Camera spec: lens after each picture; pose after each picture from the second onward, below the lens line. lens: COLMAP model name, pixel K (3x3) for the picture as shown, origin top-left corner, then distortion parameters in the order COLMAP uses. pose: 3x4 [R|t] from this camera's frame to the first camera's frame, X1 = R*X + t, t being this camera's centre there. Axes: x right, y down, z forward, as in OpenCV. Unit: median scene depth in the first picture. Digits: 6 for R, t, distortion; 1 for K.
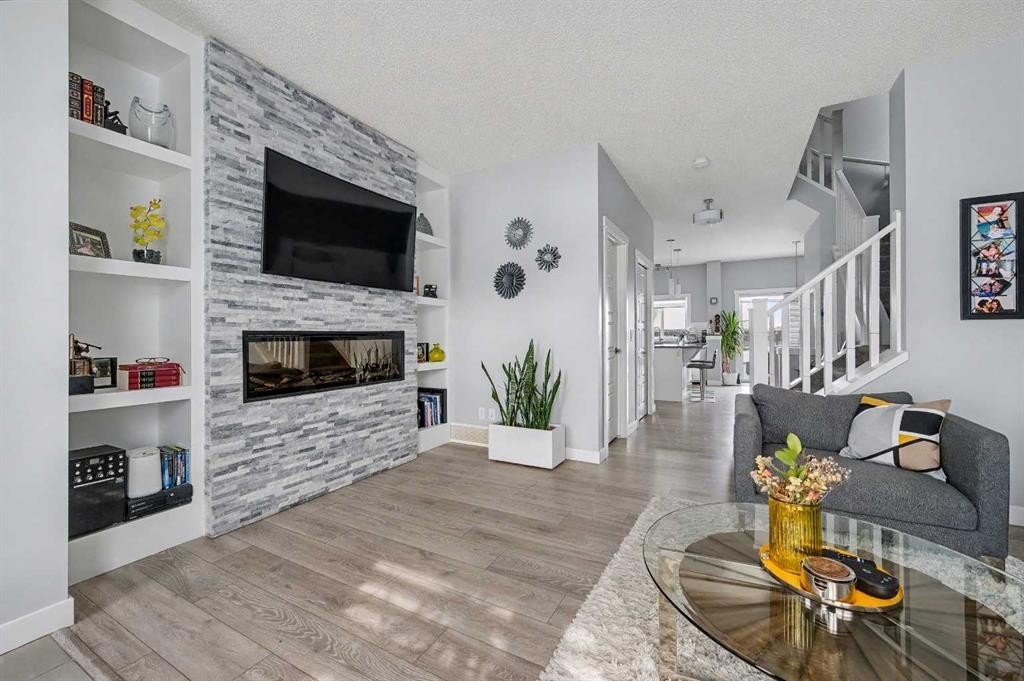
lens RADIAL K [[405.4, 0, 513.2], [0, 405.4, 336.3], [0, 0, 1]] dist [-0.001578, -0.000328]
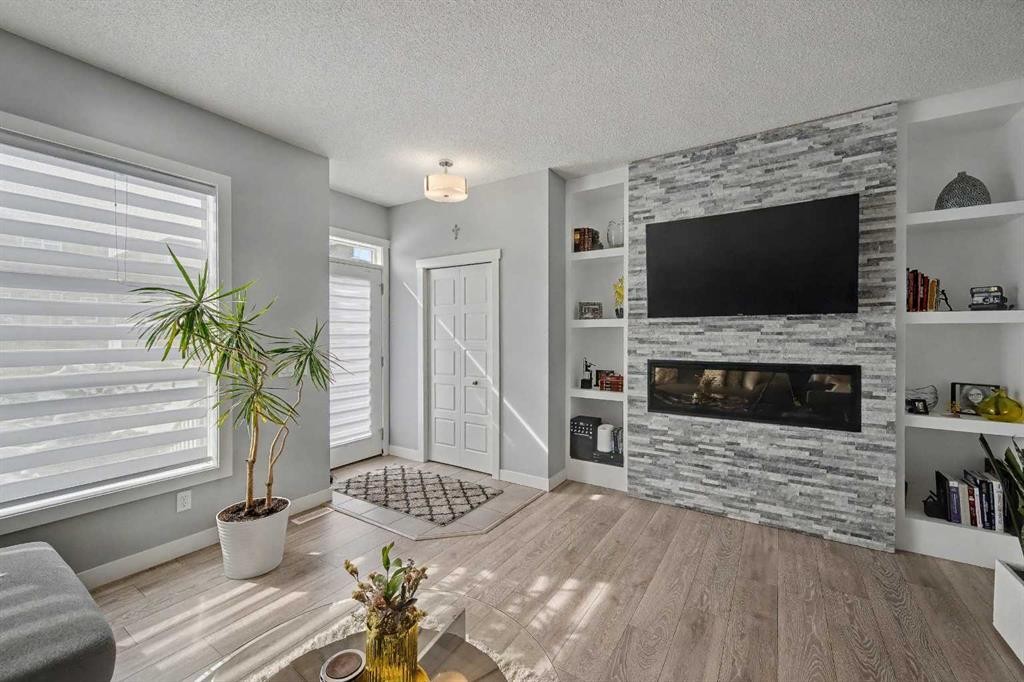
lens RADIAL K [[405.4, 0, 516.5], [0, 405.4, 338.7], [0, 0, 1]] dist [-0.001578, -0.000328]
pose [[-0.072117, 0.014518, -0.997291, 0.668829], [-0.002860, 0.999887, 0.014762, -0.093300], [0.997392, 0.003917, -0.072067, 0.584998]]
